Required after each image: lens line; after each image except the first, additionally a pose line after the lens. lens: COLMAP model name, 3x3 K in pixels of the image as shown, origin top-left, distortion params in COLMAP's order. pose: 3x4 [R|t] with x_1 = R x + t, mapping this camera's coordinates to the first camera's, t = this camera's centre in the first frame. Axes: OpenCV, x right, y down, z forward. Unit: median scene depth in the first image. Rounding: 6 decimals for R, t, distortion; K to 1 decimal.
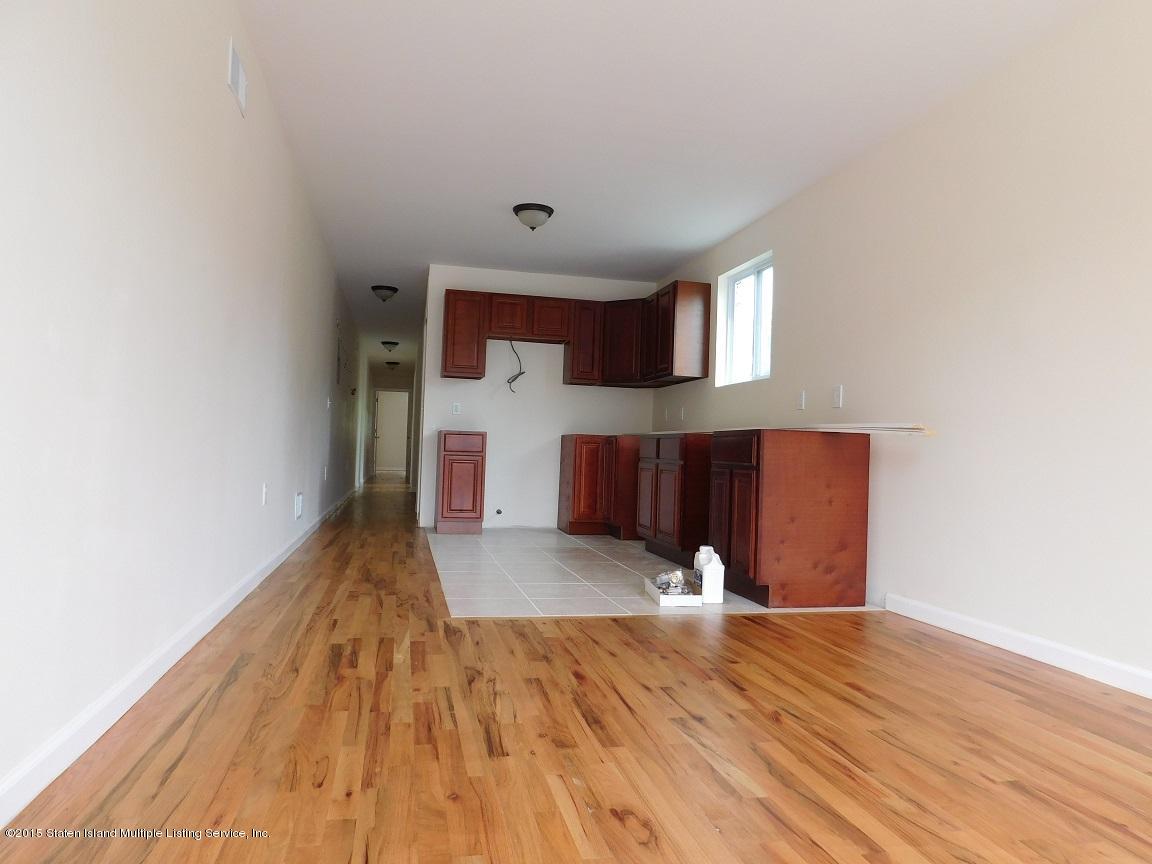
lens RADIAL K [[760.2, 0, 576.2], [0, 760.2, 433.1], [0, 0, 1]] dist [-0.051733, 0.025994]
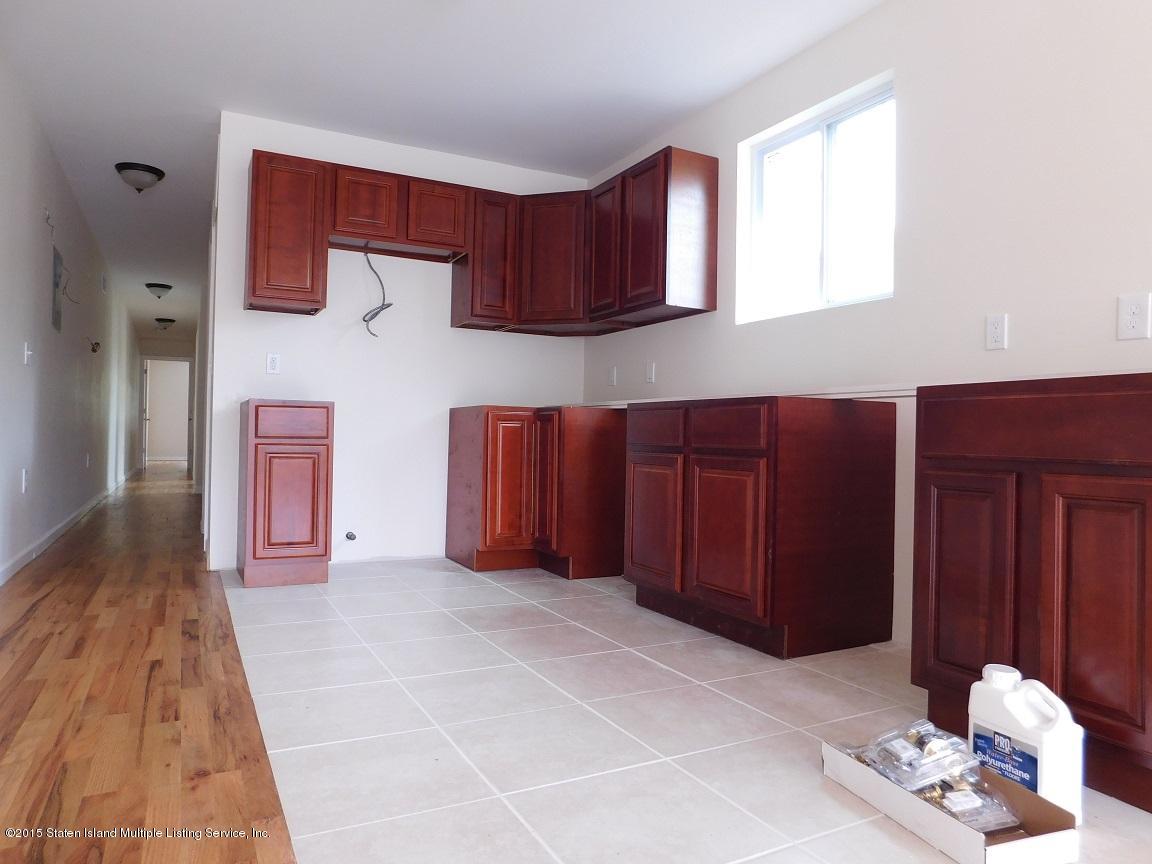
lens RADIAL K [[760.2, 0, 576.5], [0, 760.2, 431.3], [0, 0, 1]] dist [-0.051733, 0.025994]
pose [[0.967509, -0.013653, 0.252467, -0.082298], [0.007802, 0.999678, 0.024163, 0.007681], [-0.252715, -0.021408, 0.967304, 0.392953]]
